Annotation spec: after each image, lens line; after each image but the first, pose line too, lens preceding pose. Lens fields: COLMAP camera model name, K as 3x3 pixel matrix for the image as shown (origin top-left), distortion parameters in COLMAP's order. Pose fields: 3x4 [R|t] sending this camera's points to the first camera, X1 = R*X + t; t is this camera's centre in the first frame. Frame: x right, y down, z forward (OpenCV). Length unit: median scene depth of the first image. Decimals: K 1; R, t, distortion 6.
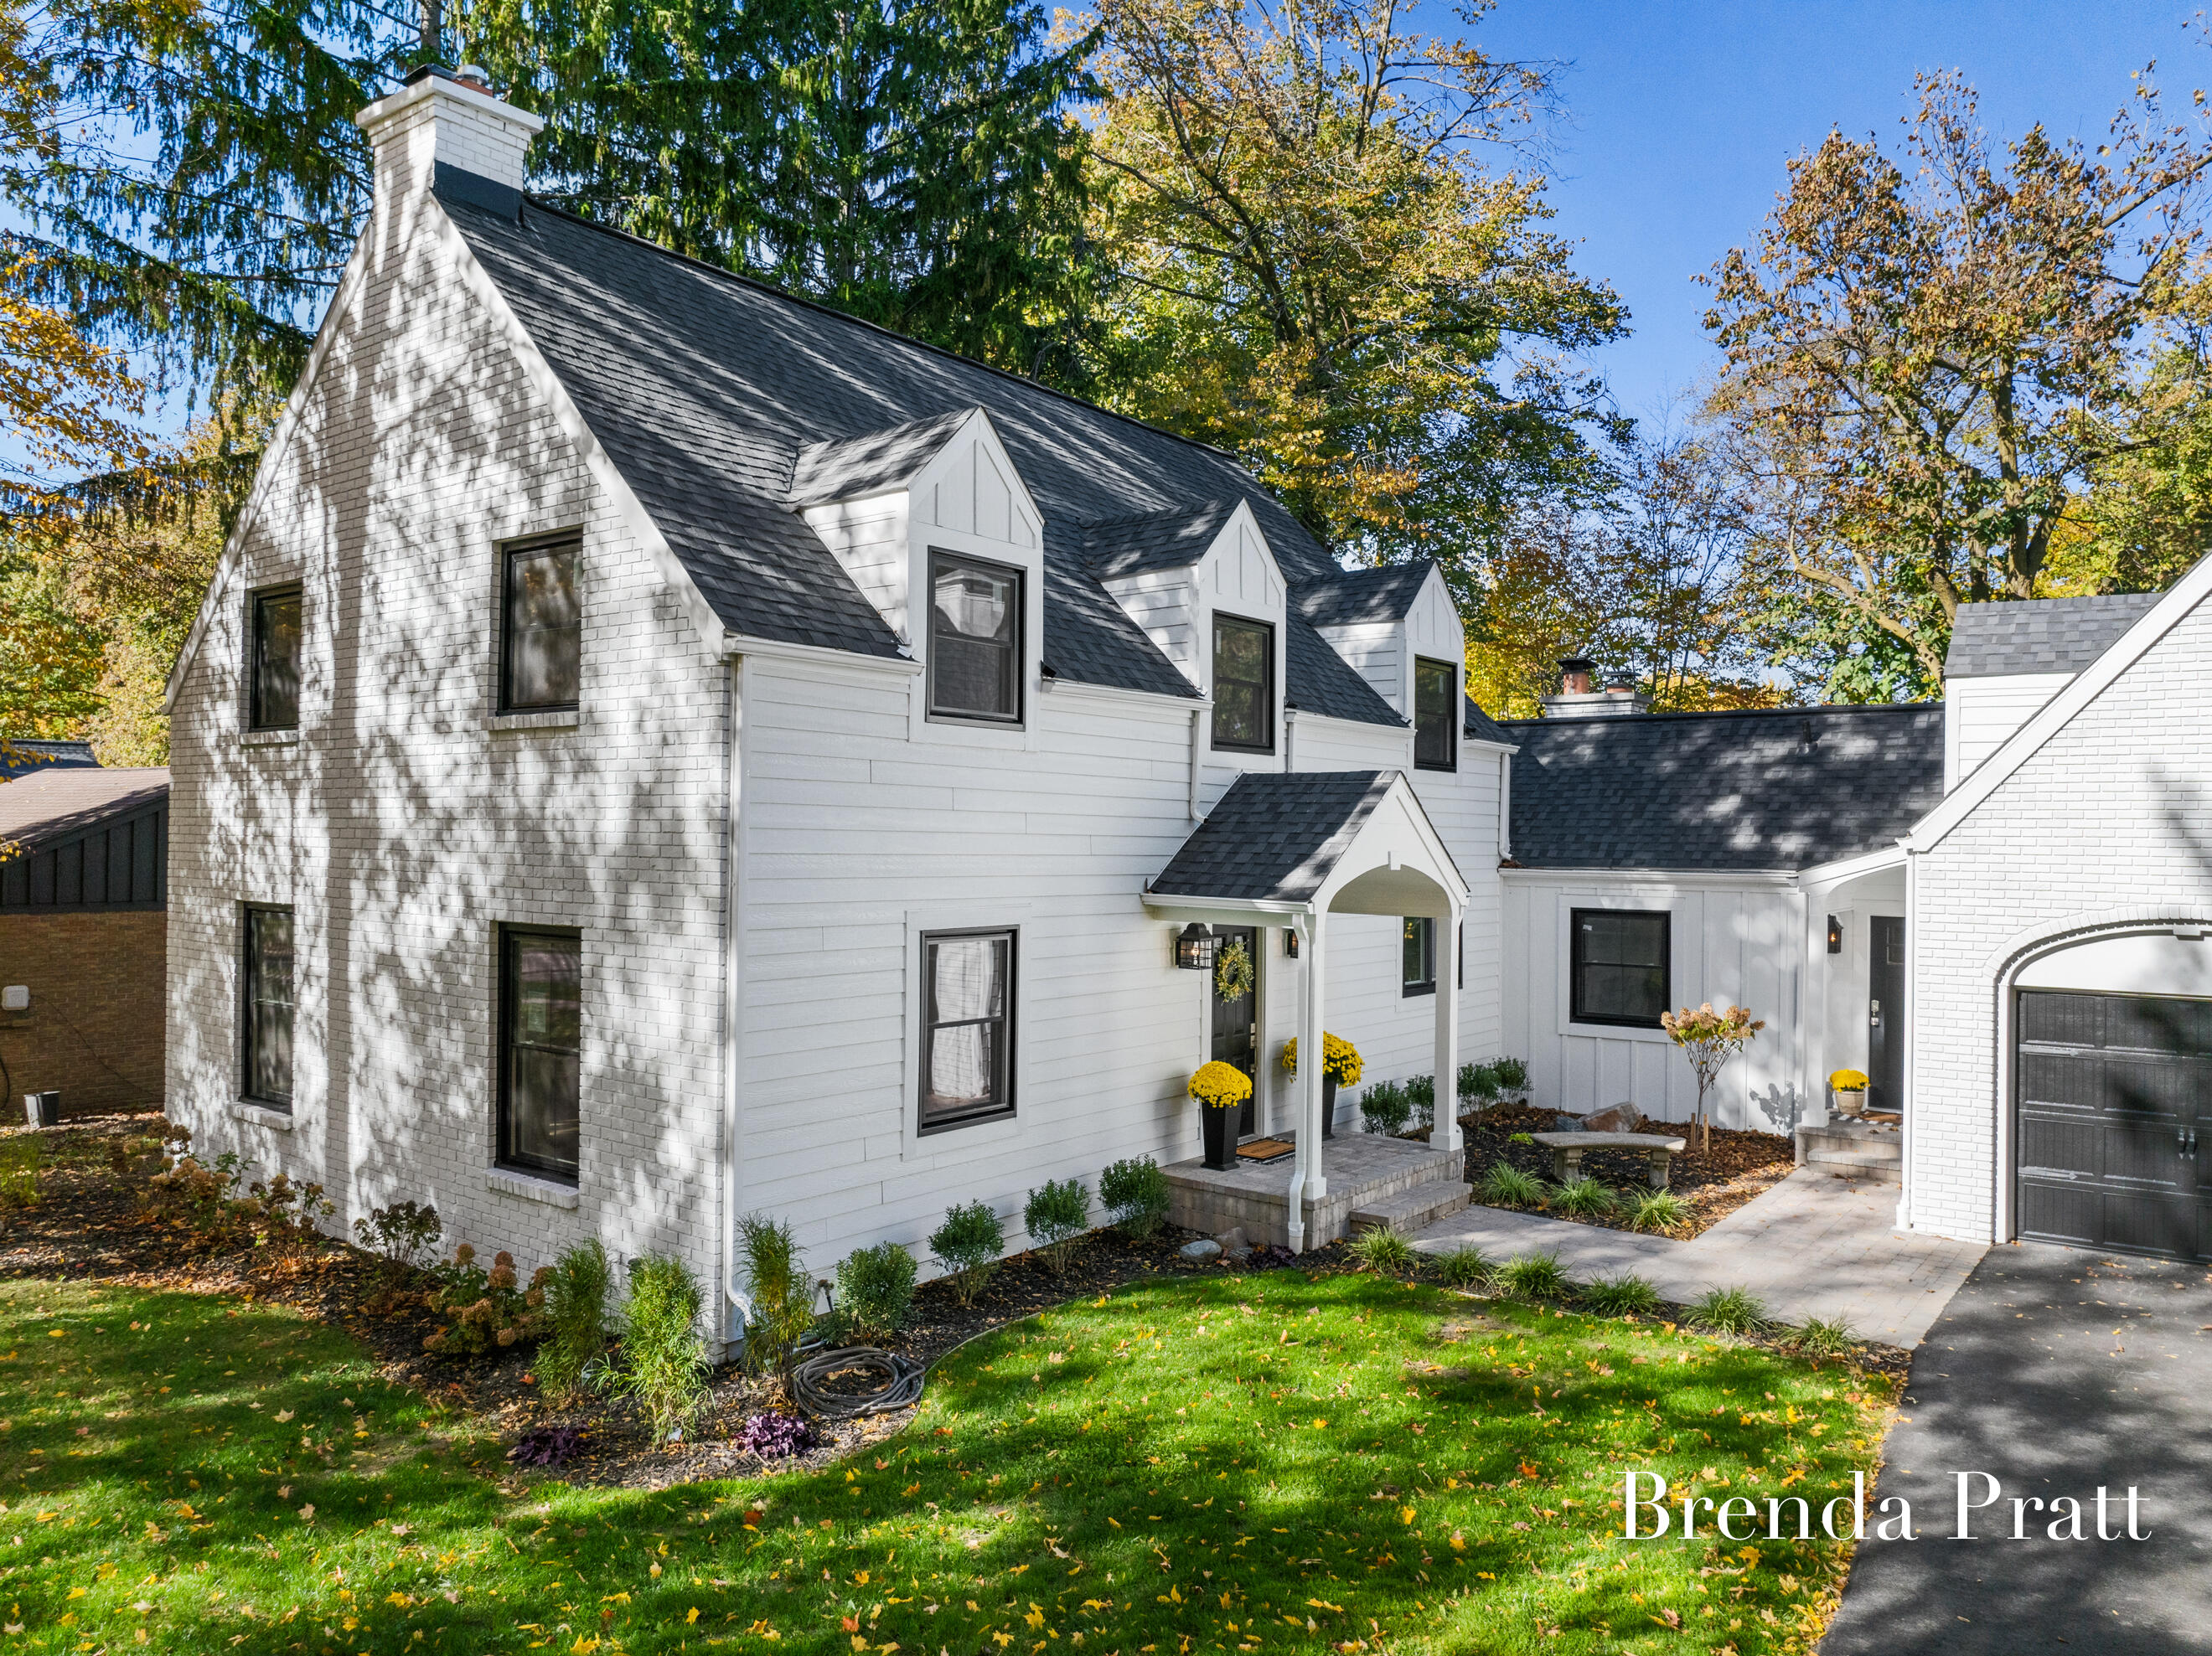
lens RADIAL K [[1538.3, 0, 1099.9], [0, 1538.3, 820.4], [0, 0, 1]] dist [-0.032308, -0.005735]
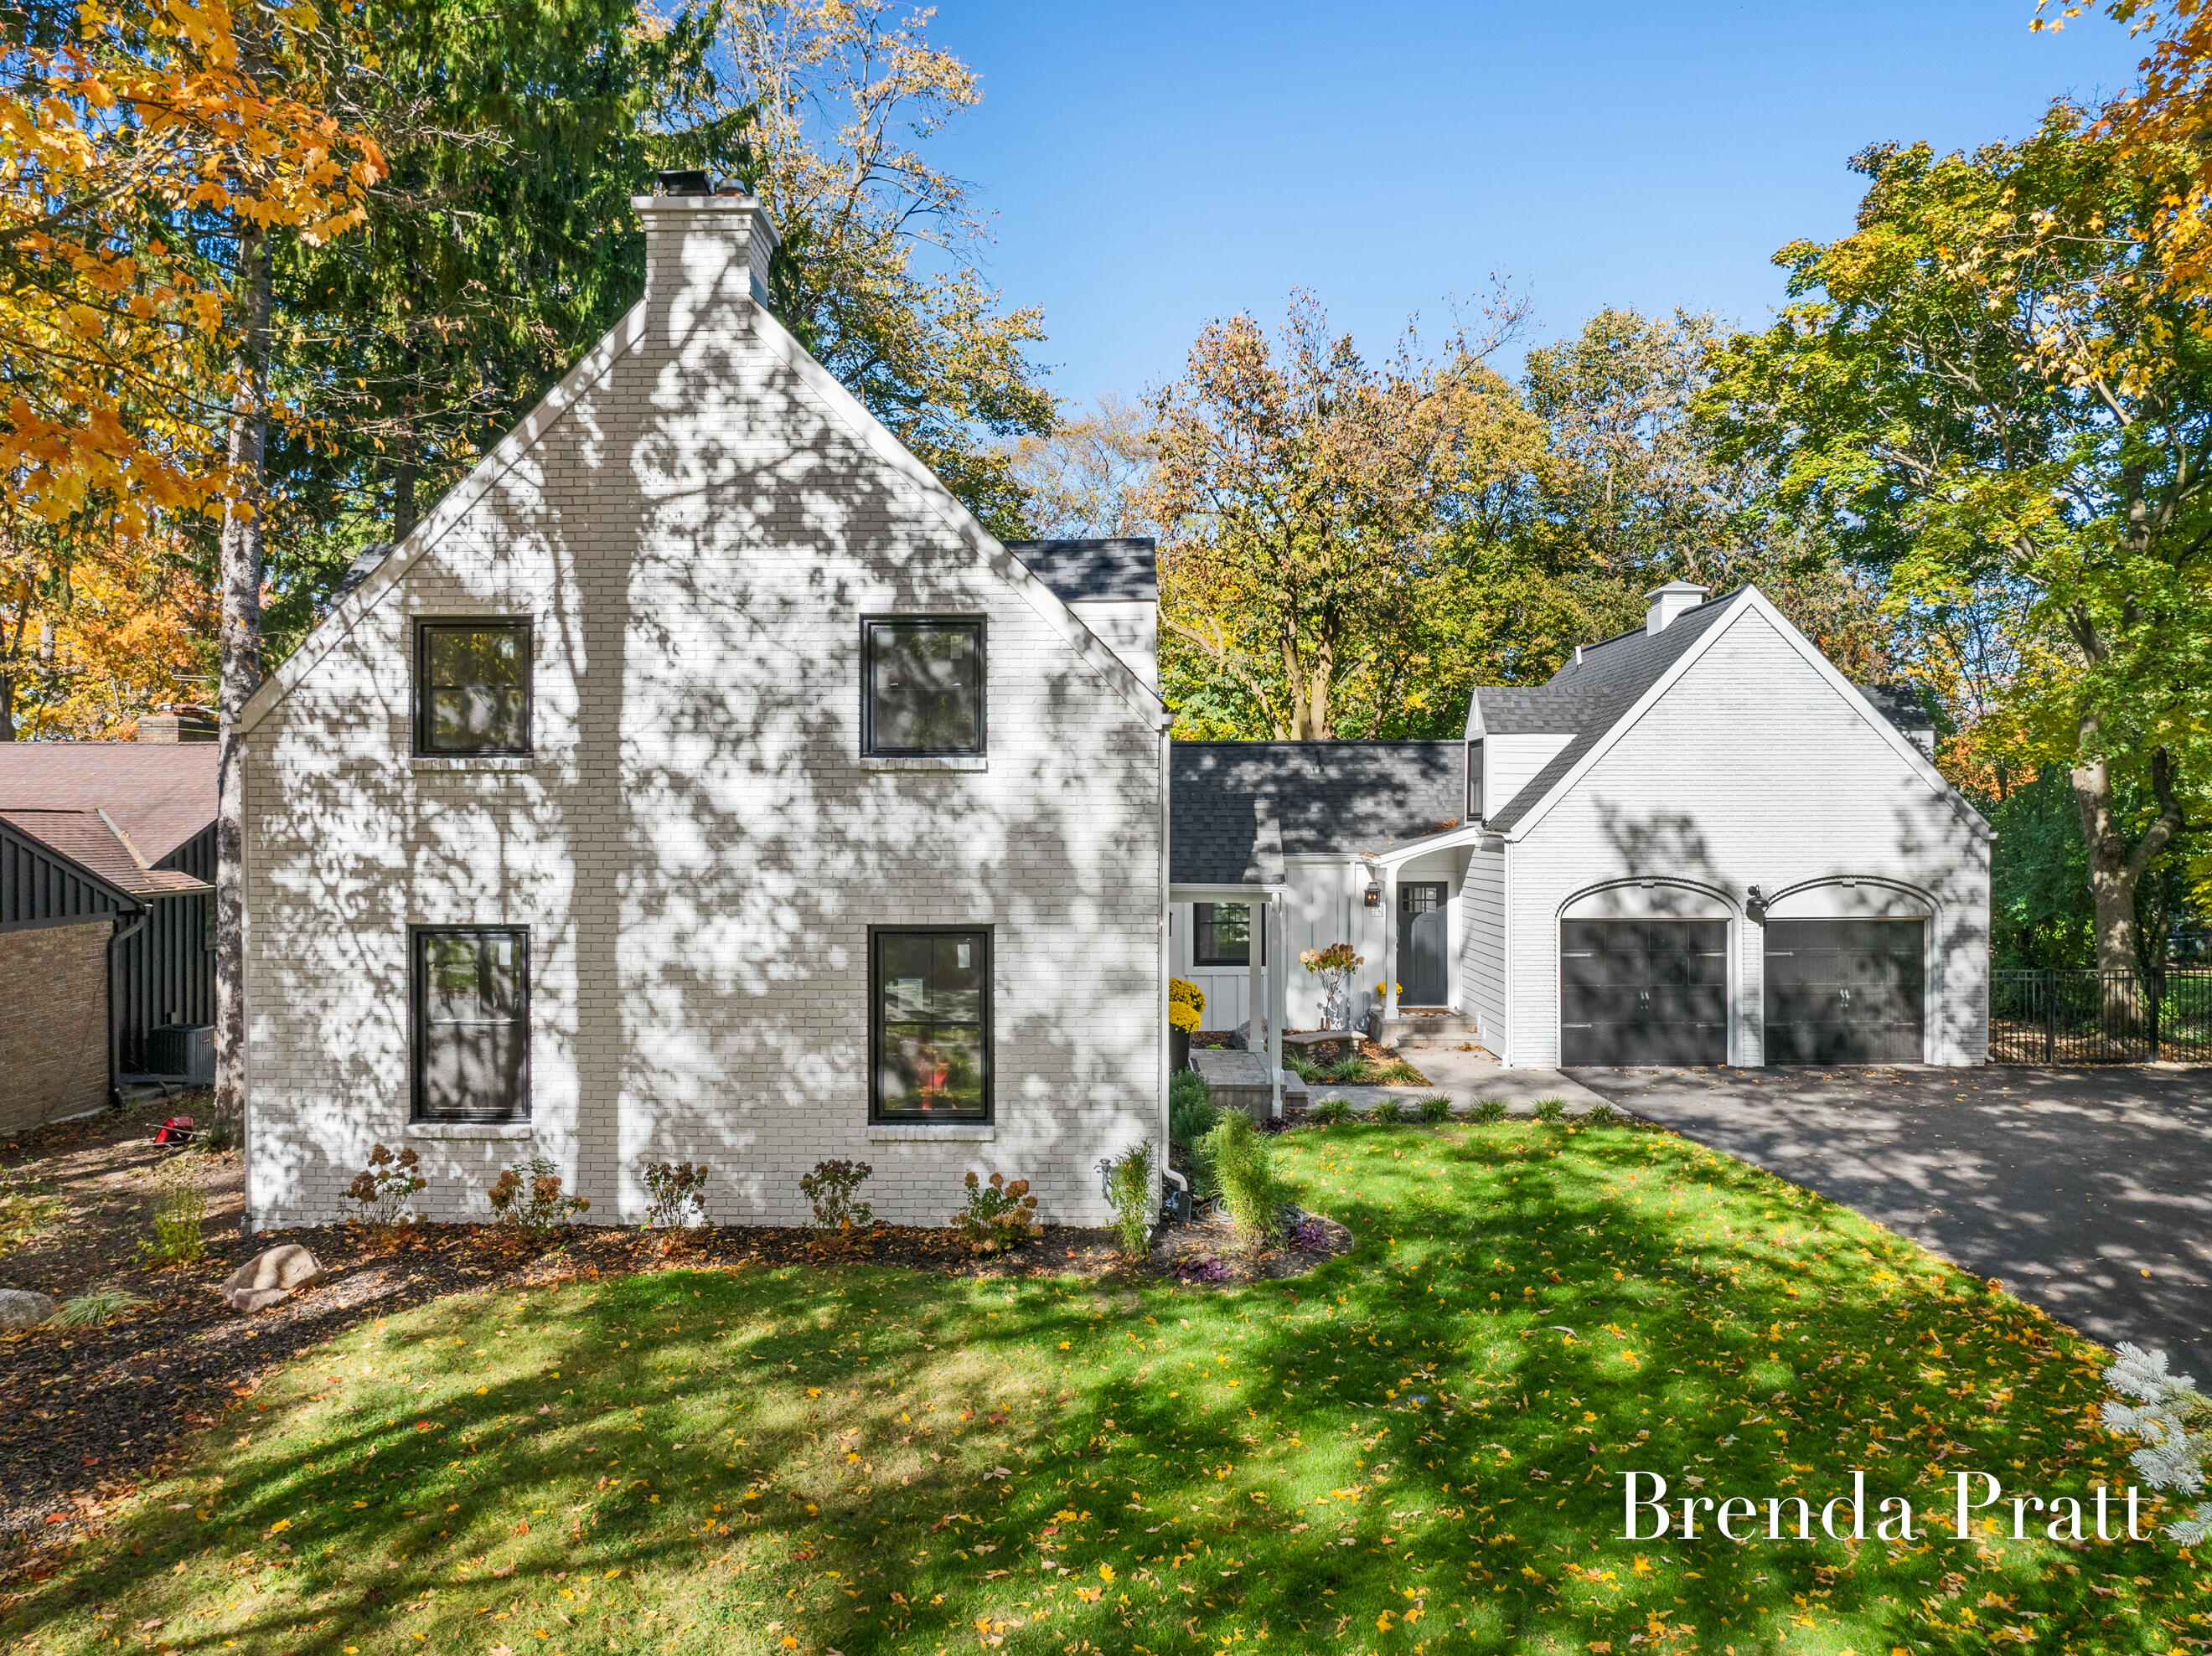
lens RADIAL K [[1473.0, 0, 1099.3], [0, 1473.0, 852.0], [0, 0, 1]] dist [-0.041499, -0.000042]
pose [[0.807821, -0.023003, 0.588979, -0.805306], [0.009663, 0.999621, 0.025787, -0.016963], [-0.589348, -0.015140, 0.807737, -0.050317]]
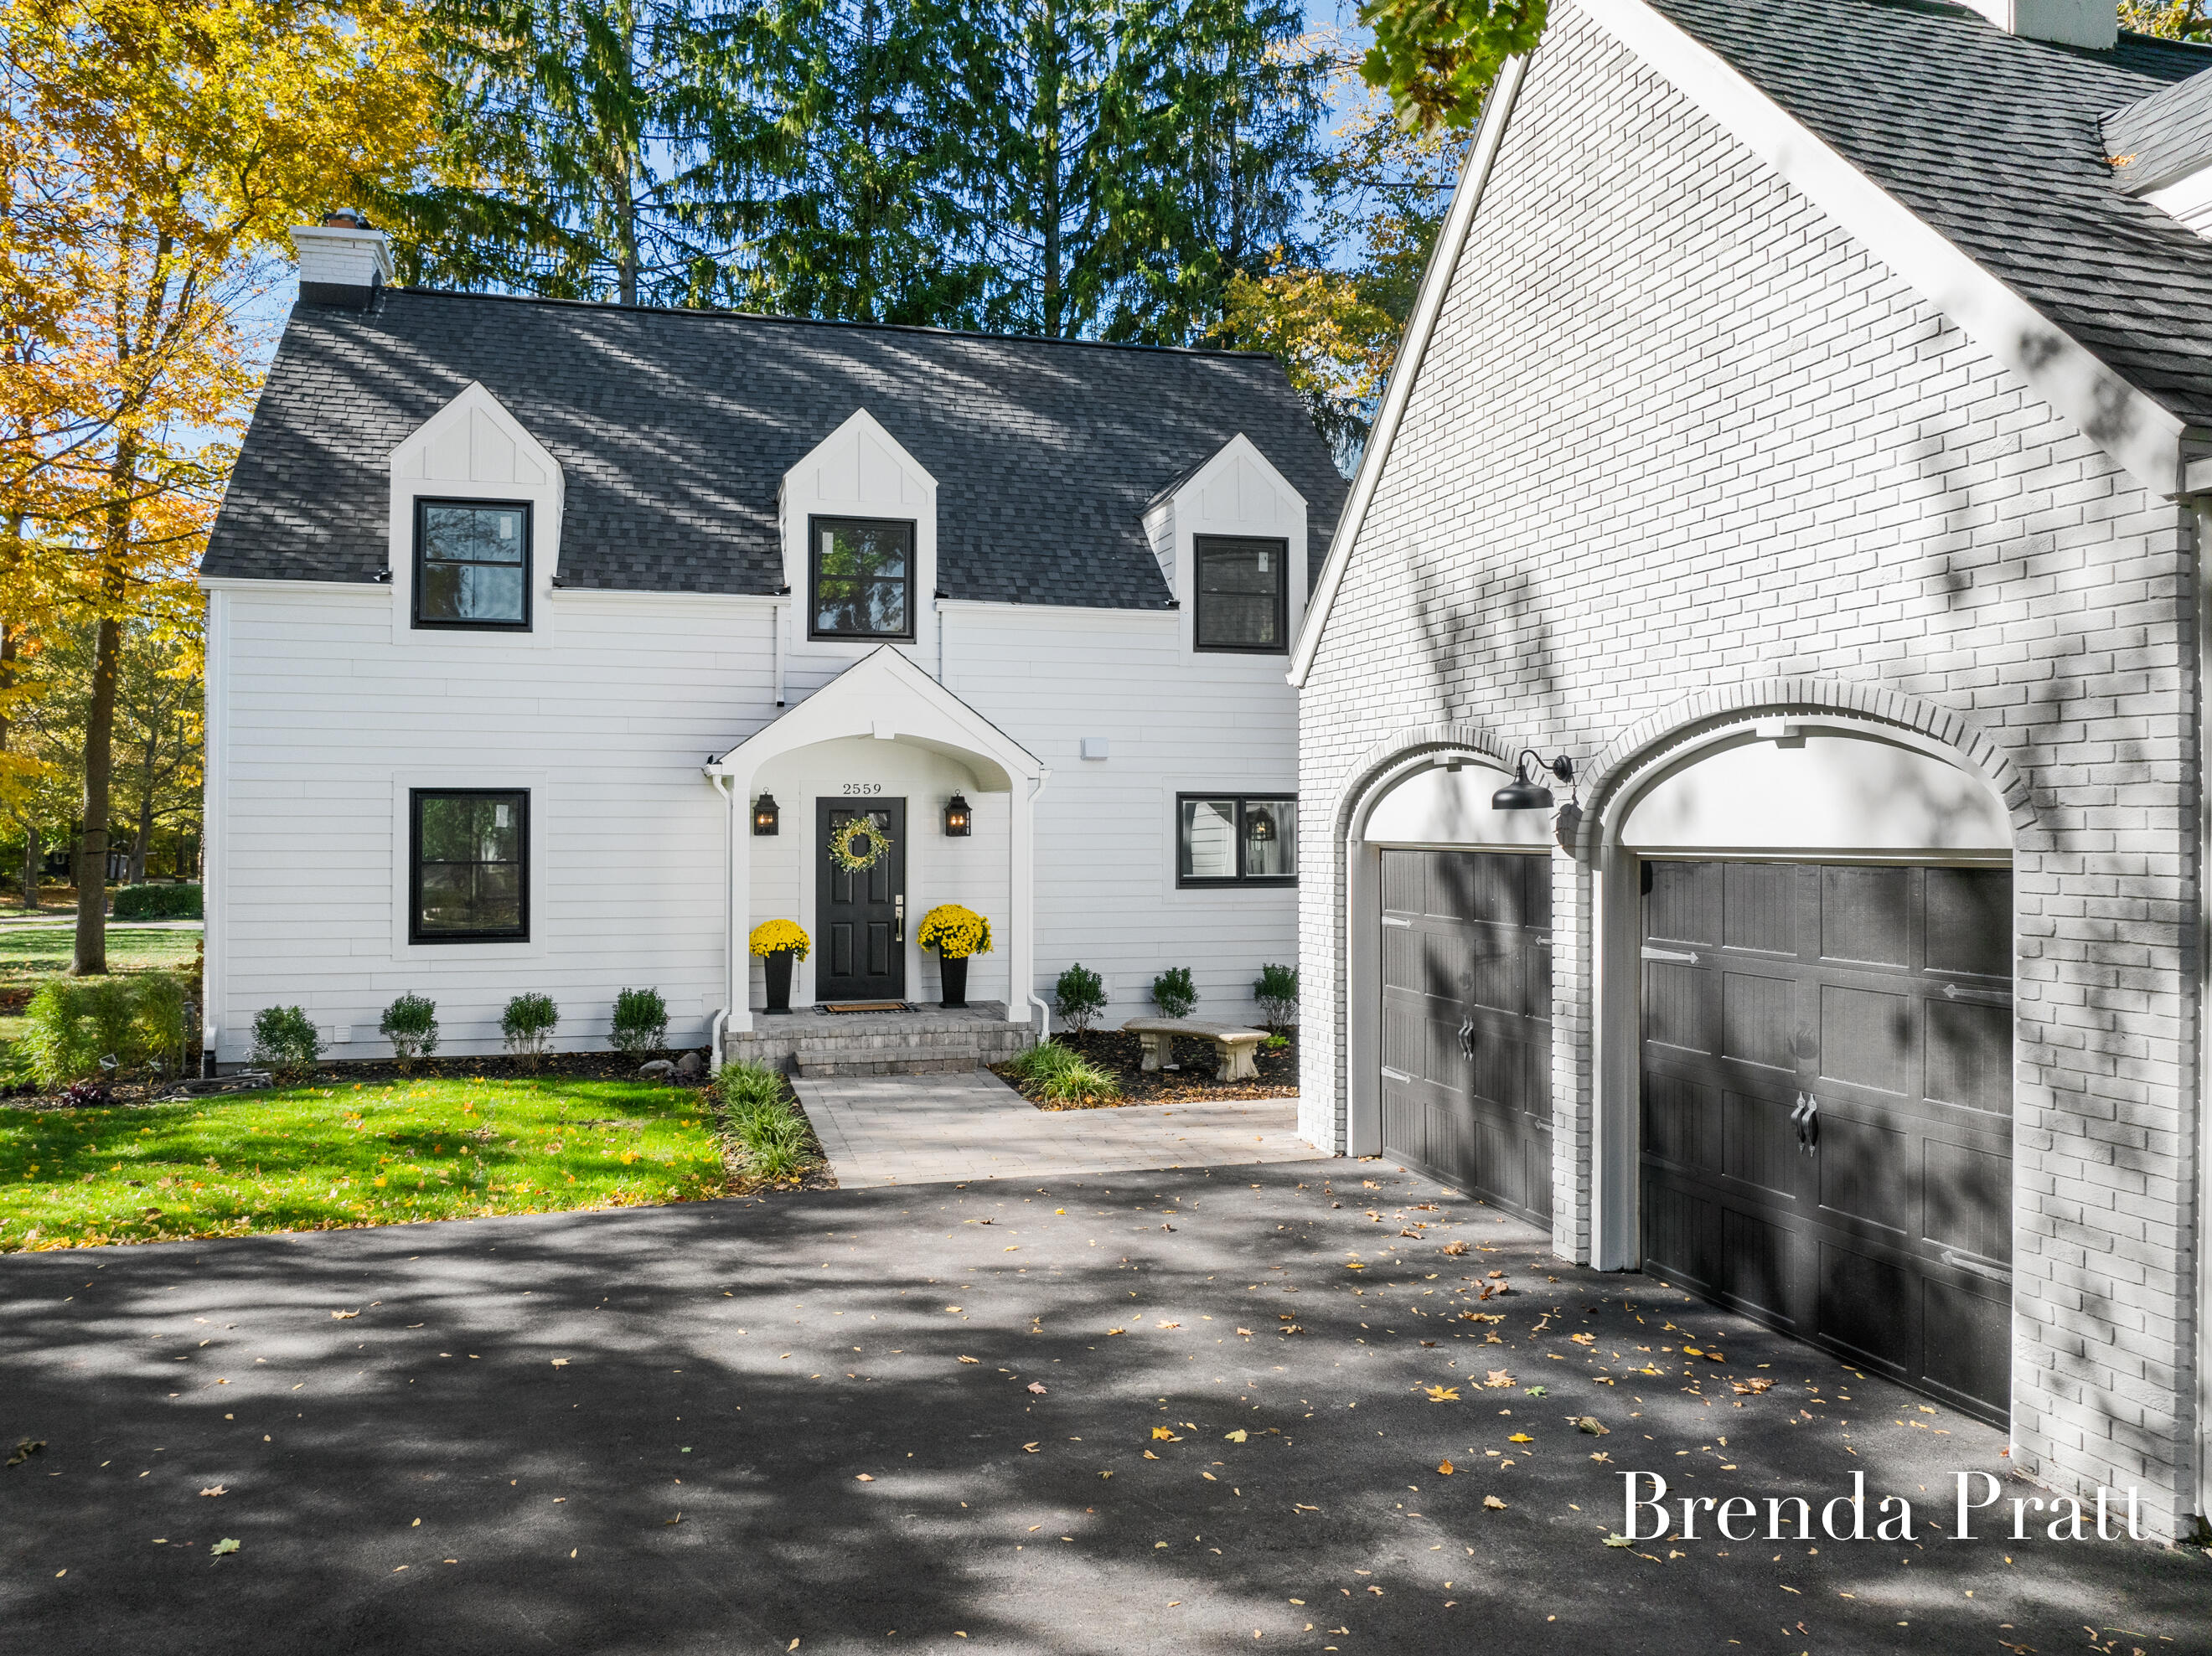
lens RADIAL K [[1557.1, 0, 1109.1], [0, 1557.1, 802.2], [0, 0, 1]] dist [-0.038643, 0.000738]
pose [[0.801509, -0.024095, -0.597497, 0.988435], [0.018838, 0.999709, -0.015046, 0.098537], [0.597686, 0.000804, 0.801730, 0.252855]]
